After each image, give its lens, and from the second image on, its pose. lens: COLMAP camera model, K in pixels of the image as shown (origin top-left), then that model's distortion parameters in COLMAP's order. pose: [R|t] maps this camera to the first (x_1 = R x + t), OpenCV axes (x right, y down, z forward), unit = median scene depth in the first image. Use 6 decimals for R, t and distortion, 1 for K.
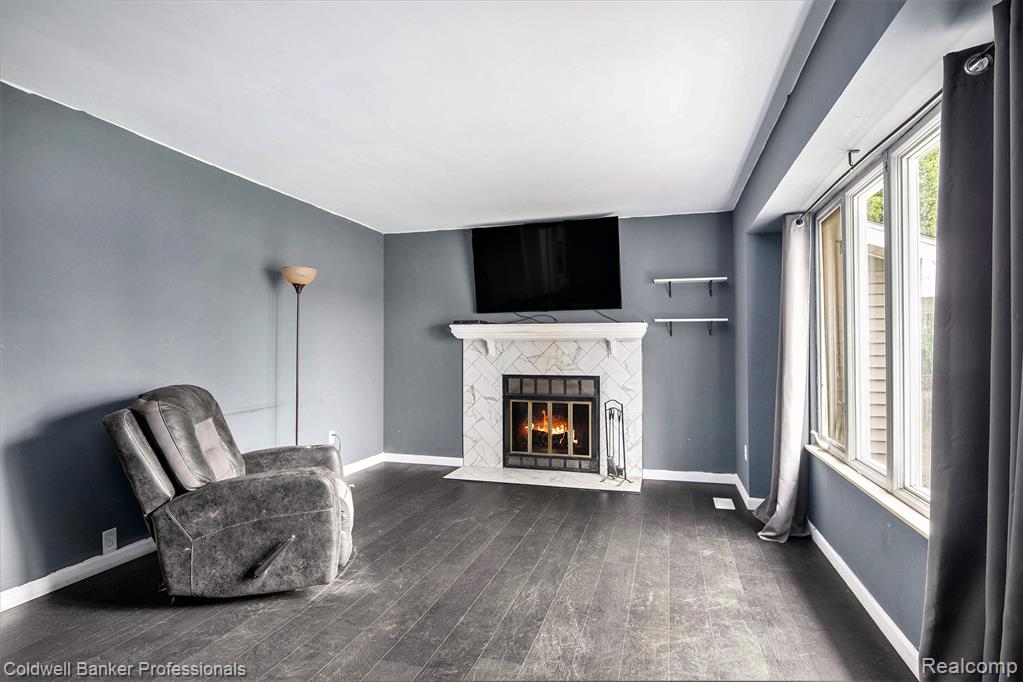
lens RADIAL K [[530.7, 0, 518.6], [0, 530.7, 339.7], [0, 0, 1]] dist [-0.001678, -0.000458]
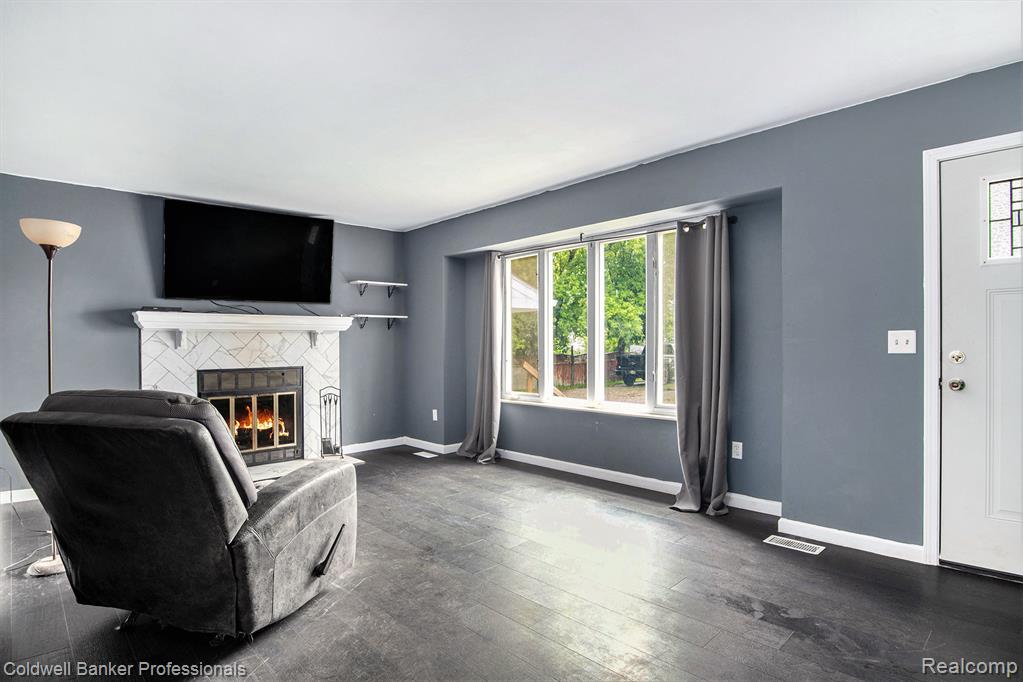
lens RADIAL K [[530.7, 0, 518.6], [0, 530.7, 339.7], [0, 0, 1]] dist [-0.001678, -0.000458]
pose [[0.497507, -0.002983, 0.867455, -0.541885], [-0.005938, 0.999959, 0.006845, 0.006094], [-0.867440, -0.008556, 0.497469, 0.105166]]
